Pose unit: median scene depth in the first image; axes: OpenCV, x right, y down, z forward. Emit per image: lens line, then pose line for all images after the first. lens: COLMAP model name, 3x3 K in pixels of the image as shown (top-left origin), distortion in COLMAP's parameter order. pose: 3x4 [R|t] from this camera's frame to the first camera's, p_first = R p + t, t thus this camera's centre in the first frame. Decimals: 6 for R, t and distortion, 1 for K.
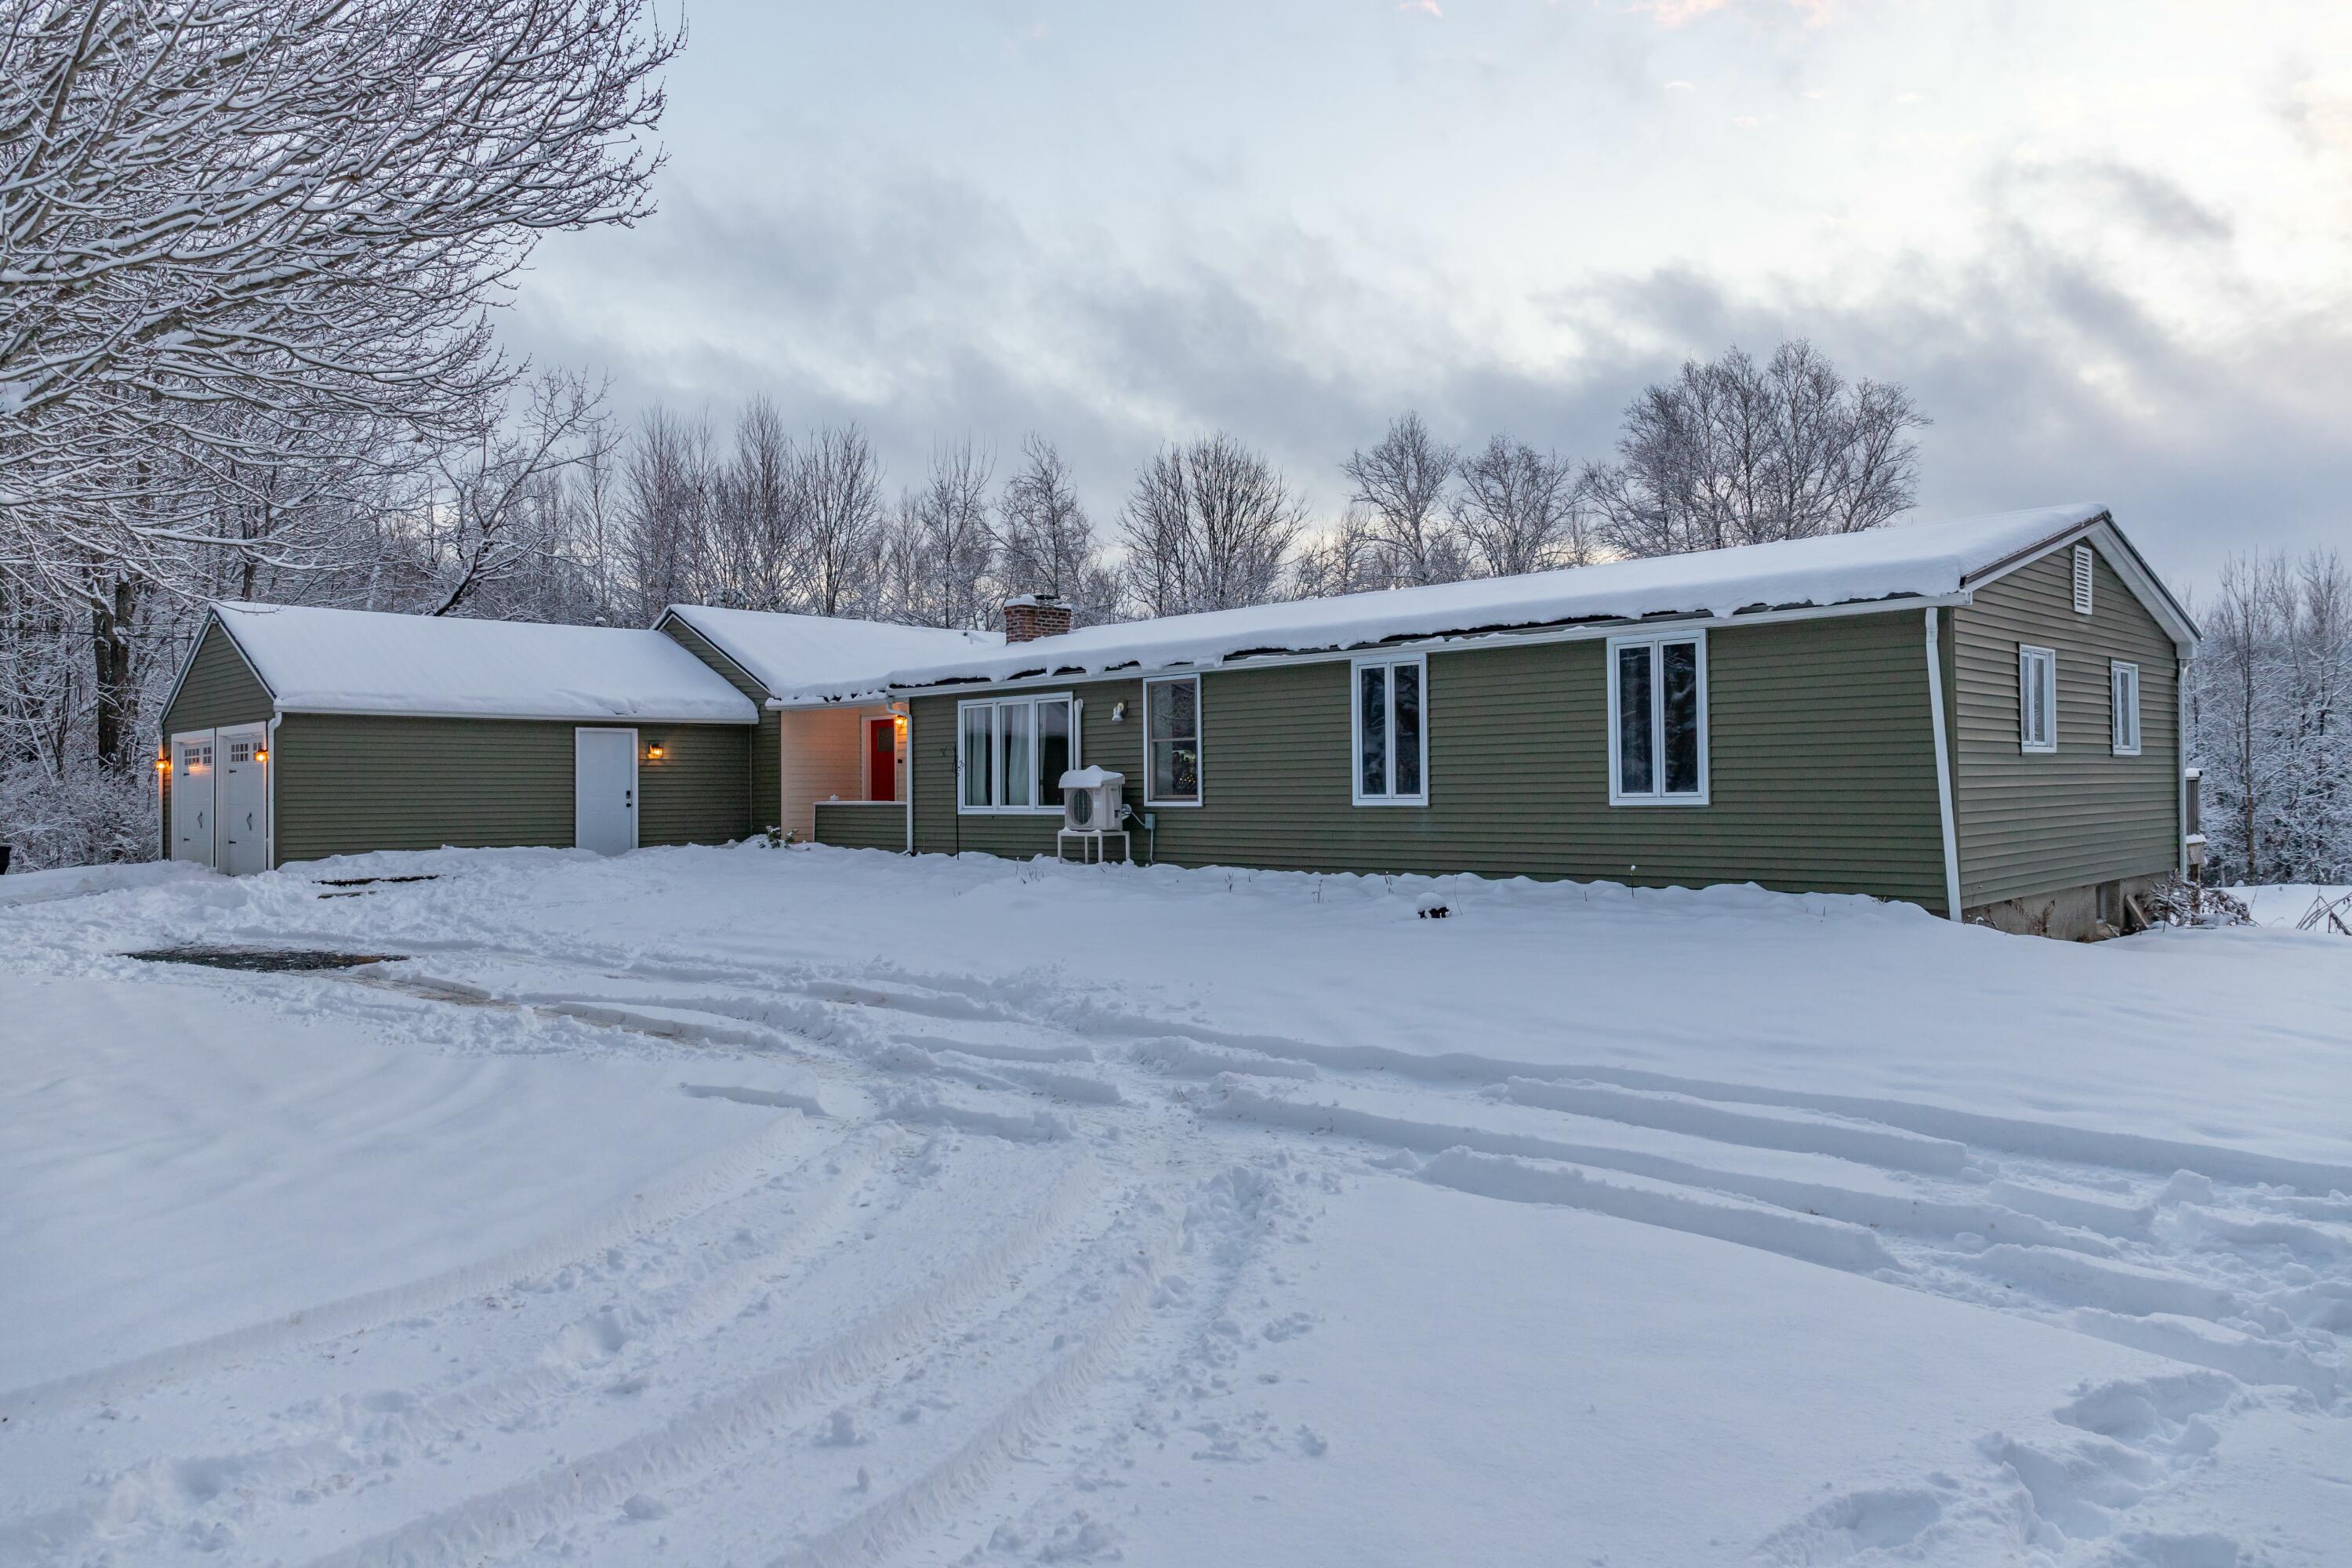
lens RADIAL K [[1598.1, 0, 1176.0], [0, 1598.1, 784.0], [0, 0, 1]] dist [-0.006354, -0.004735]
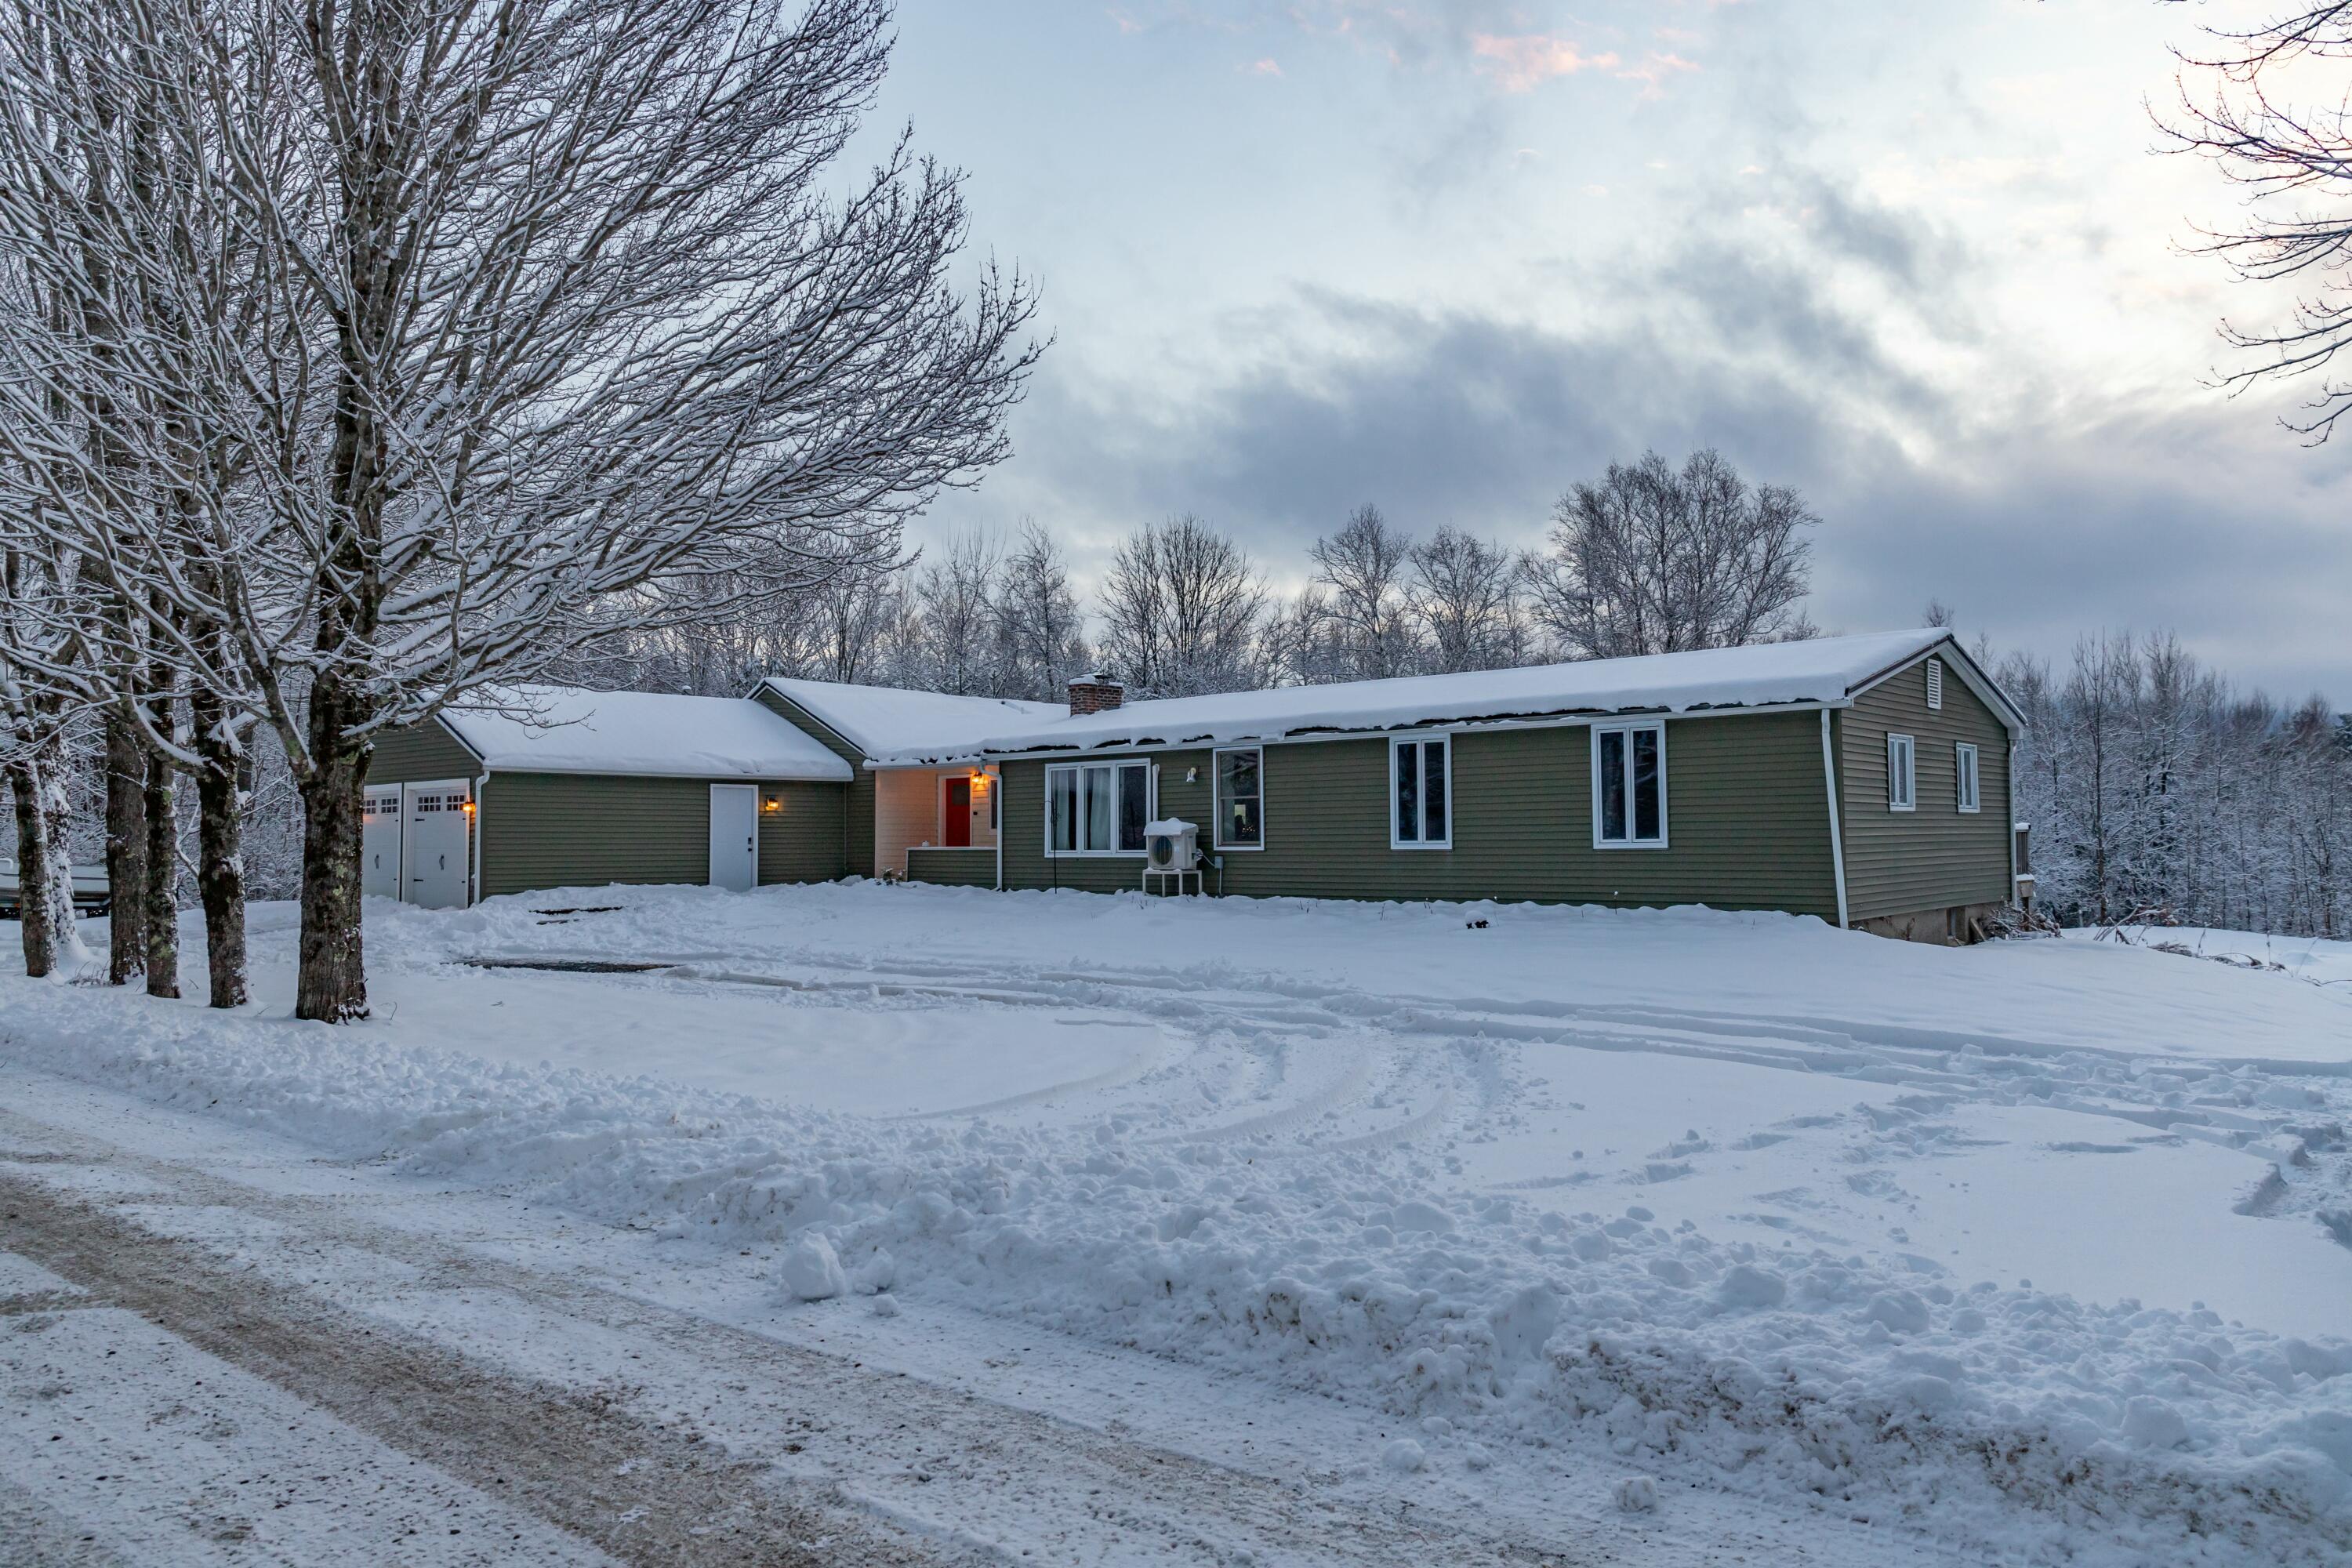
lens RADIAL K [[1613.2, 0, 1176.0], [0, 1613.2, 784.0], [0, 0, 1]] dist [0.004483, 0.000159]
pose [[0.998093, 0.005053, 0.061524, -0.119658], [-0.003047, 0.999462, -0.032657, 0.003157], [-0.061655, 0.032407, 0.997571, -0.247018]]
